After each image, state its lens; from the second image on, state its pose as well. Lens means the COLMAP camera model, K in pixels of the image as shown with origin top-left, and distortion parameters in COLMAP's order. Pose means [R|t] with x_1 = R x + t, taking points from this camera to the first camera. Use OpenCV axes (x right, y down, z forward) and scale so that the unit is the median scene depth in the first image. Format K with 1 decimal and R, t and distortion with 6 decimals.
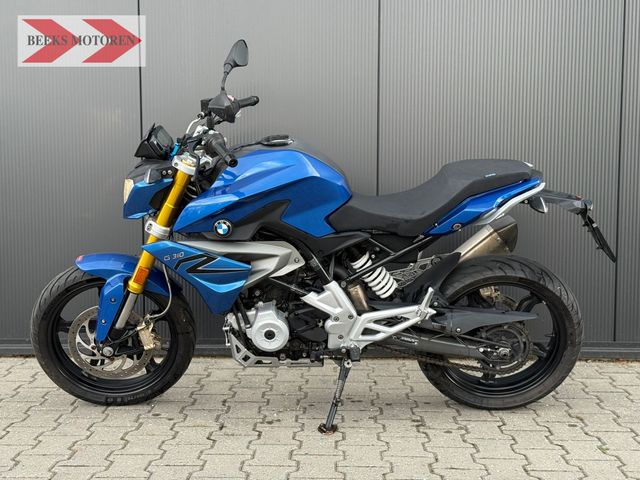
lens RADIAL K [[879.7, 0, 320.0], [0, 879.7, 240.0], [0, 0, 1]] dist [0.133142, -0.005538]
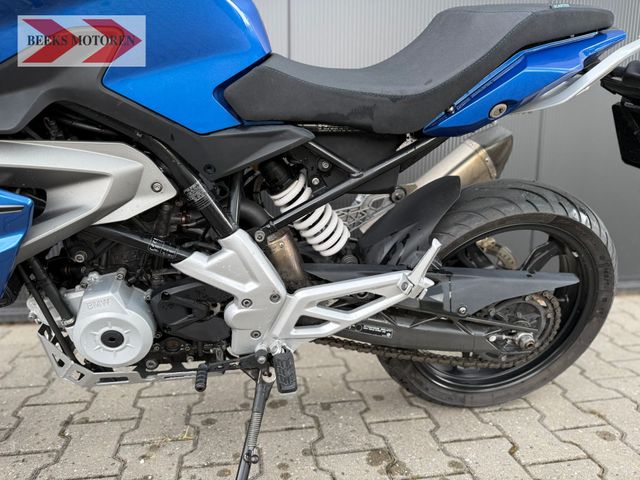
lens RADIAL K [[452.5, 0, 320.0], [0, 452.5, 240.0], [0, 0, 1]] dist [0.090025, -0.134879]
pose [[0.981504, -0.026123, 0.189650, 0.011183], [0.009815, 0.996210, 0.086430, 0.030211], [-0.191189, -0.082970, 0.978040, 0.729105]]
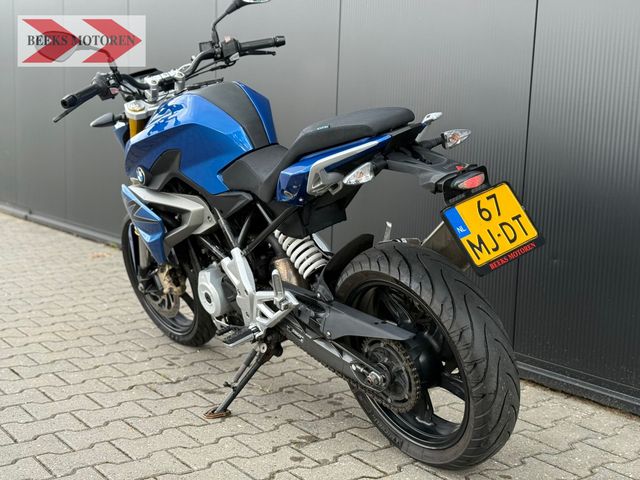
lens RADIAL K [[879.7, 0, 320.0], [0, 879.7, 240.0], [0, 0, 1]] dist [0.133142, -0.005538]
pose [[0.606017, 0.122185, -0.786011, 0.734844], [-0.096823, 0.992116, 0.079573, -0.037119], [0.789537, 0.027882, 0.613070, 0.527570]]
